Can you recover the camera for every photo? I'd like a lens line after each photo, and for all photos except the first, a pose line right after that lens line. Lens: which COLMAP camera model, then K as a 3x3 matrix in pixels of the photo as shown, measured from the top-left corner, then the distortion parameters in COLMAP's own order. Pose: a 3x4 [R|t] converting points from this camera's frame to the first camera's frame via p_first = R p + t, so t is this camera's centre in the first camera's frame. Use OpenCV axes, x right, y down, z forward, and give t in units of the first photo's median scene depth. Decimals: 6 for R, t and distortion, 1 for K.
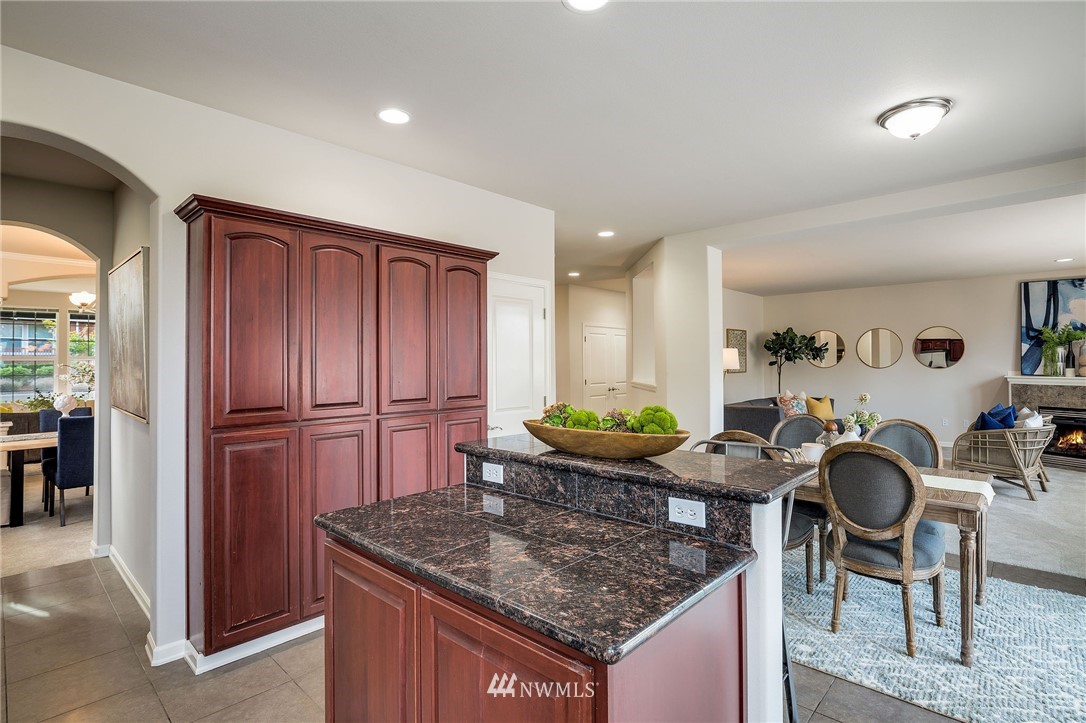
lens RADIAL K [[529.0, 0, 542.7], [0, 529.0, 359.9], [0, 0, 1]] dist [-0.023780, -0.000500]
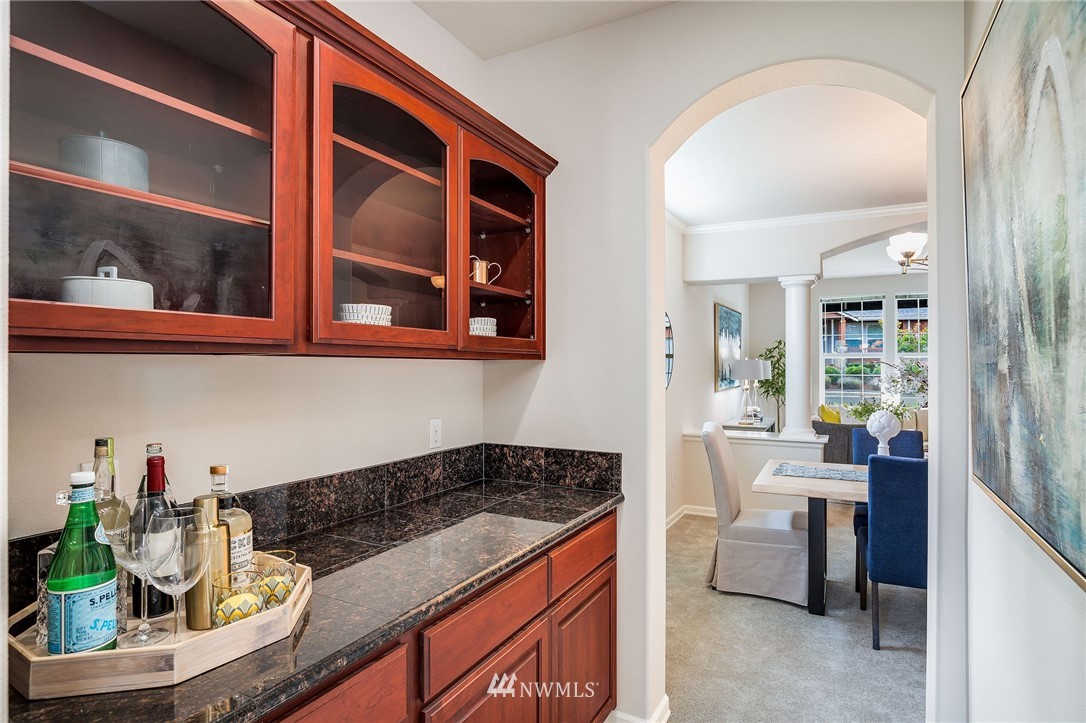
lens RADIAL K [[606.8, 0, 543.1], [0, 606.8, 362.8], [0, 0, 1]] dist [-0.002730, 0.000066]
pose [[0.290305, -0.006083, -0.956915, -0.362650], [0.013342, 0.999908, -0.002308, 0.007580], [0.956841, -0.012097, 0.290359, 0.419991]]
